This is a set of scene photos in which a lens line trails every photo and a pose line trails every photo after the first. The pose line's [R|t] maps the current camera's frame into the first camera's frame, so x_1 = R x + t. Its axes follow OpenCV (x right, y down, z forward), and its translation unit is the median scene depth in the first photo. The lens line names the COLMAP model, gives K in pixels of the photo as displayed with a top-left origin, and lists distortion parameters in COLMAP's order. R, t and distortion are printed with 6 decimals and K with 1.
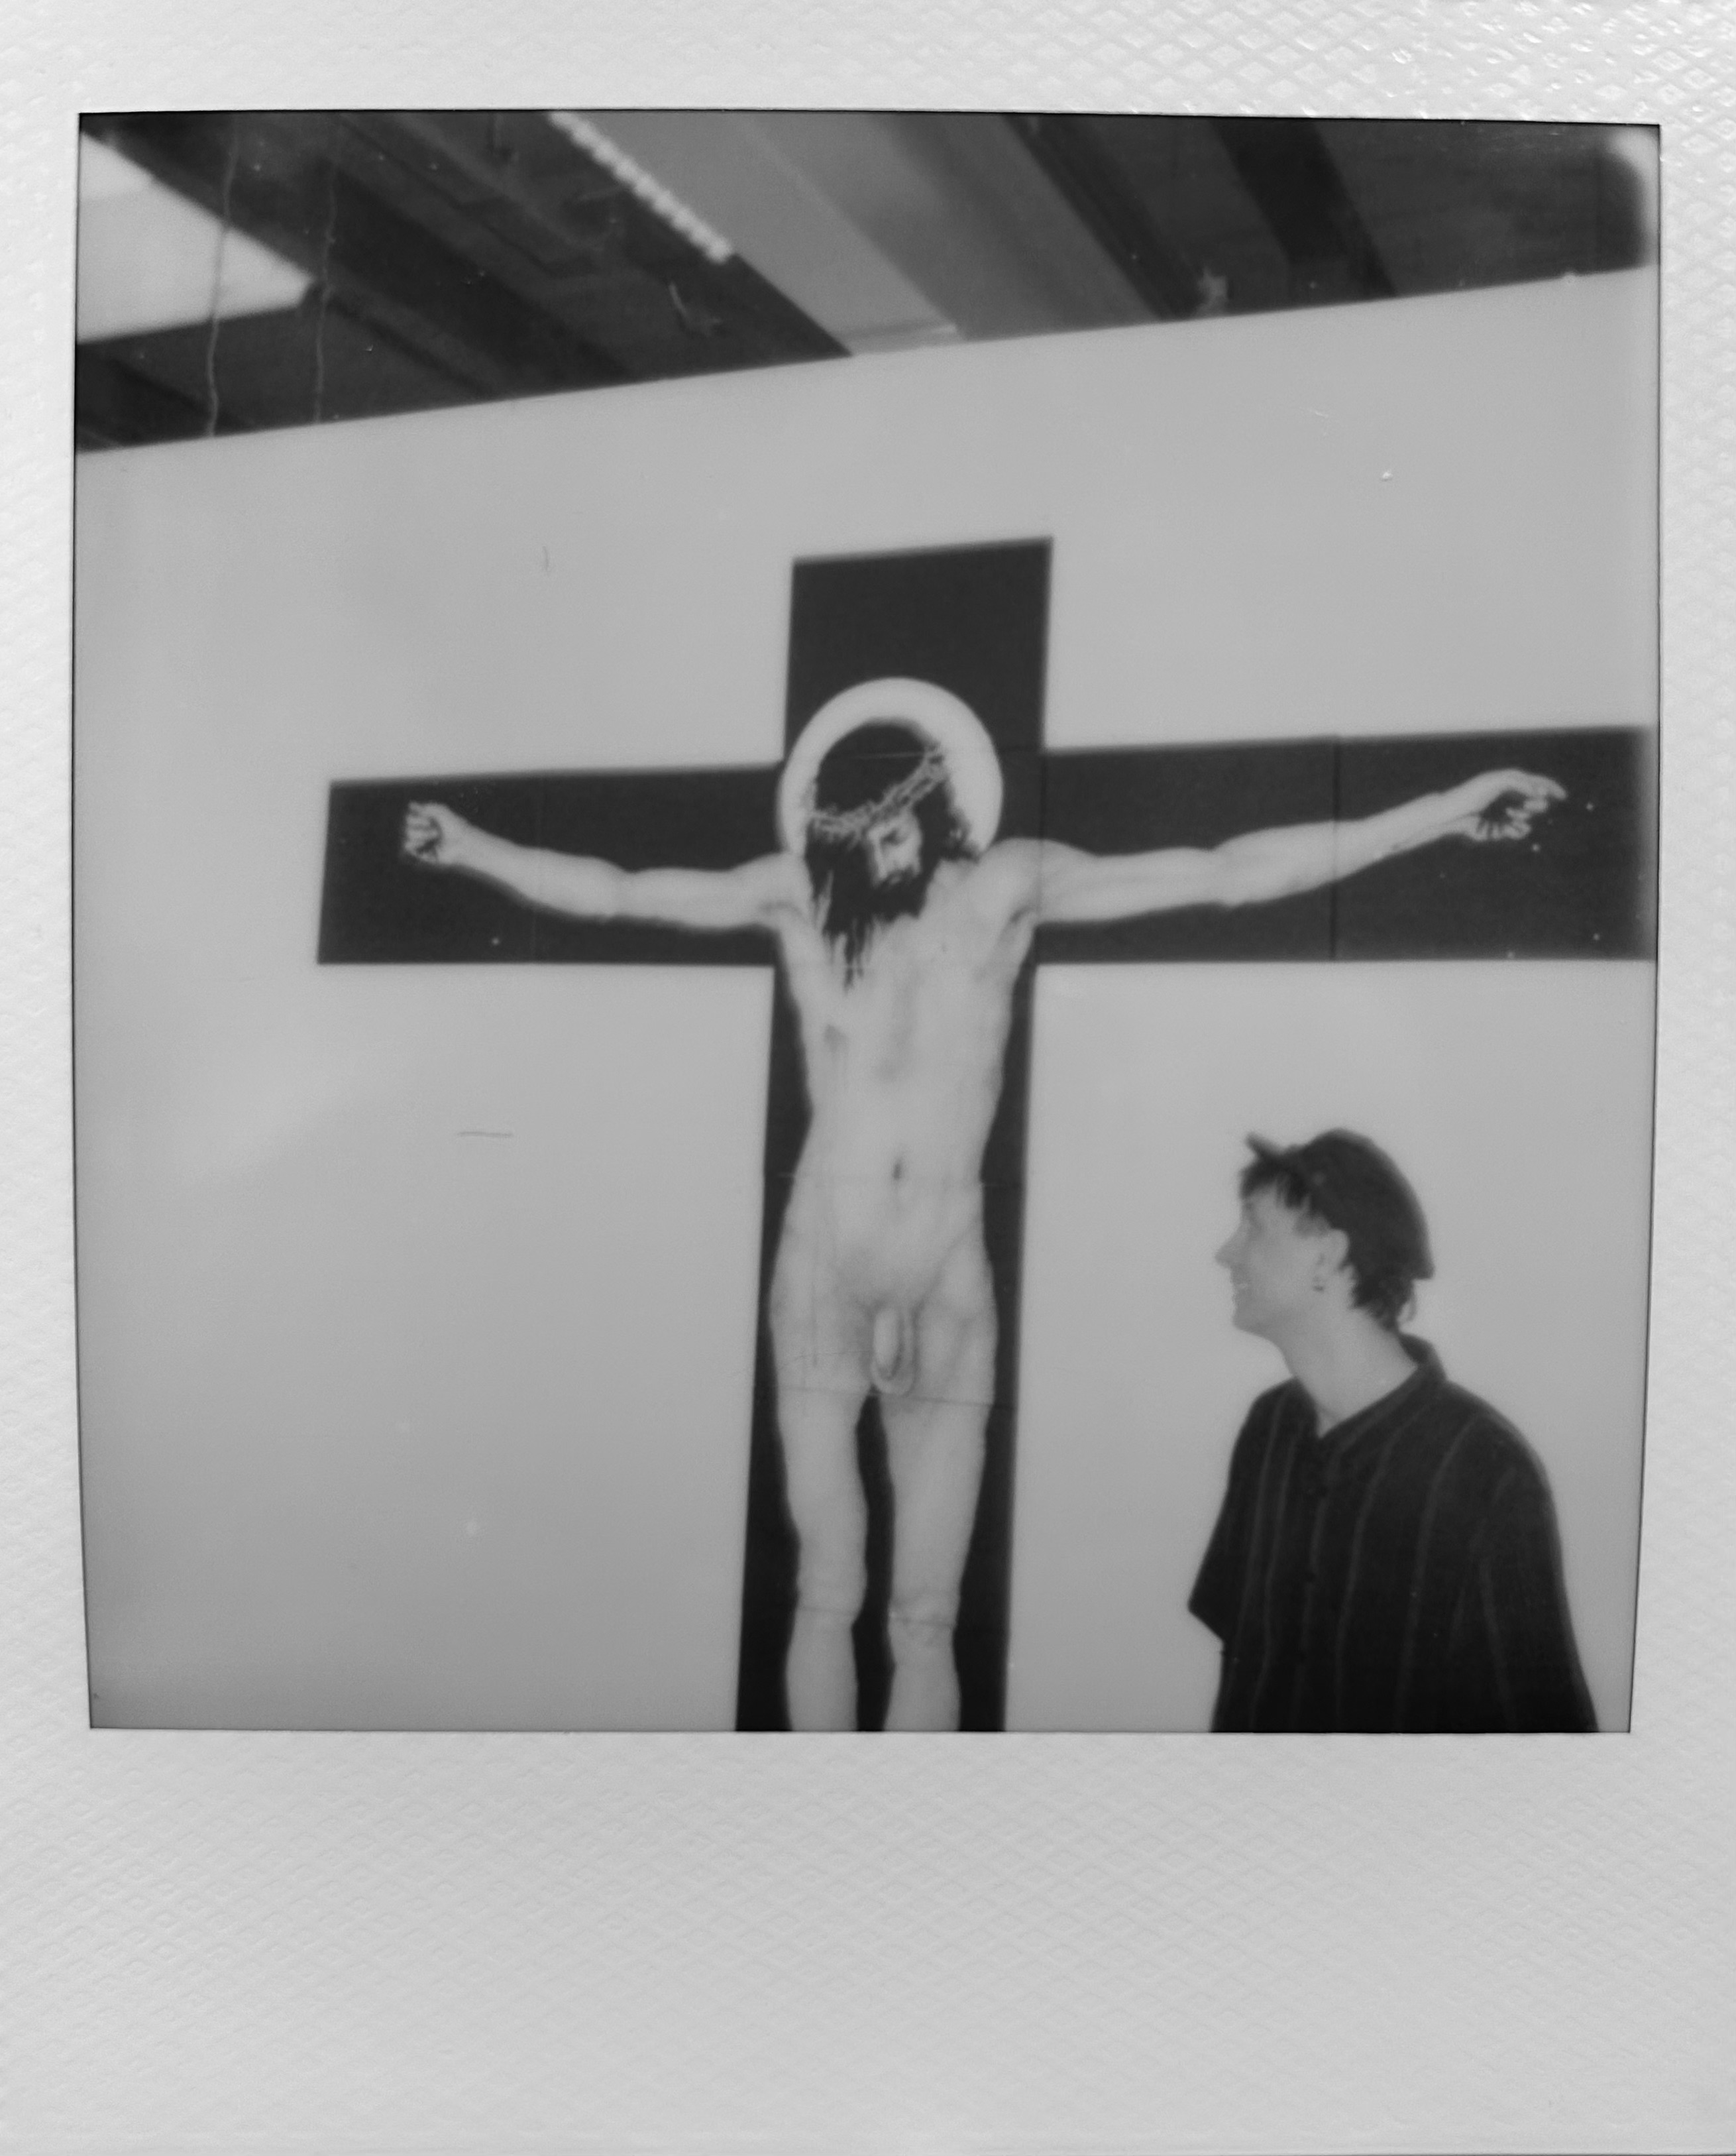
lens RADIAL K [[1886.9, 0, 868.0], [0, 1886.9, 1078.0], [0, 0, 1]] dist [0.013233, 0.000688]
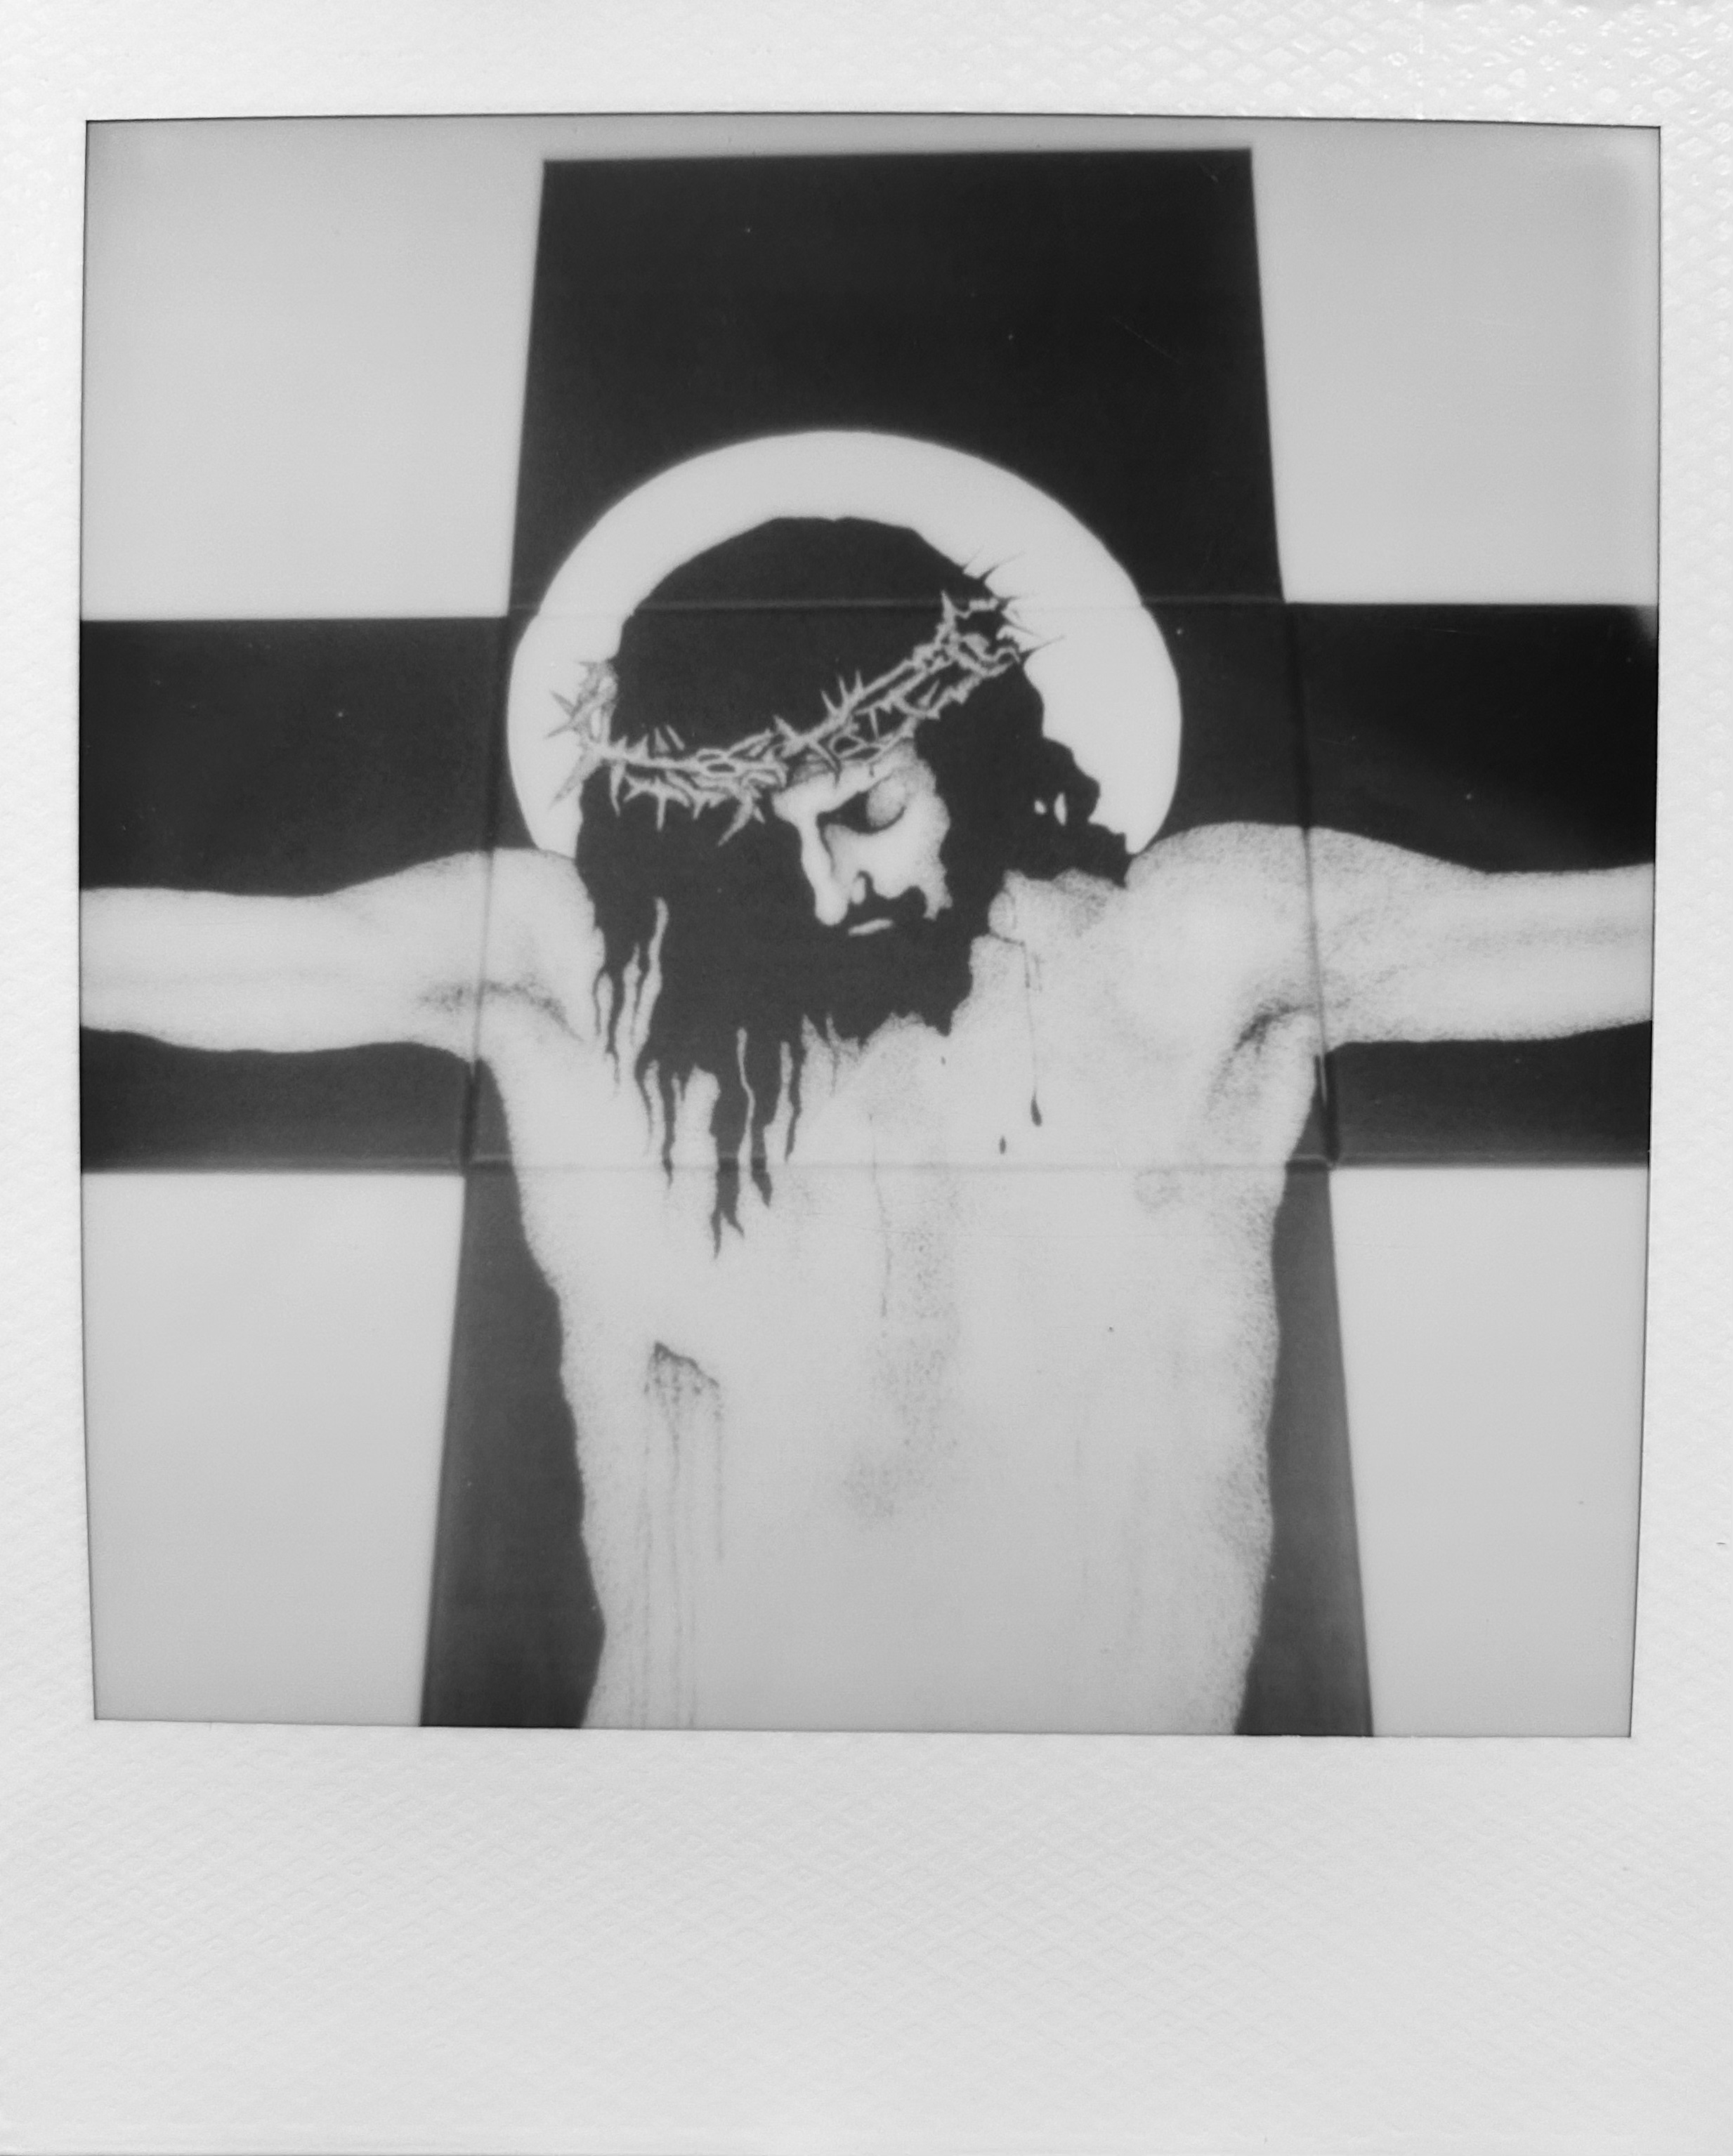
lens RADIAL K [[1887.4, 0, 866.5], [0, 1887.4, 1078.0], [0, 0, 1]] dist [0.013233, 0.000688]
pose [[0.924610, 0.082784, 0.371810, -0.113746], [0.013058, 0.968636, -0.248140, 0.009008], [-0.380691, 0.234288, 0.894530, 0.697177]]
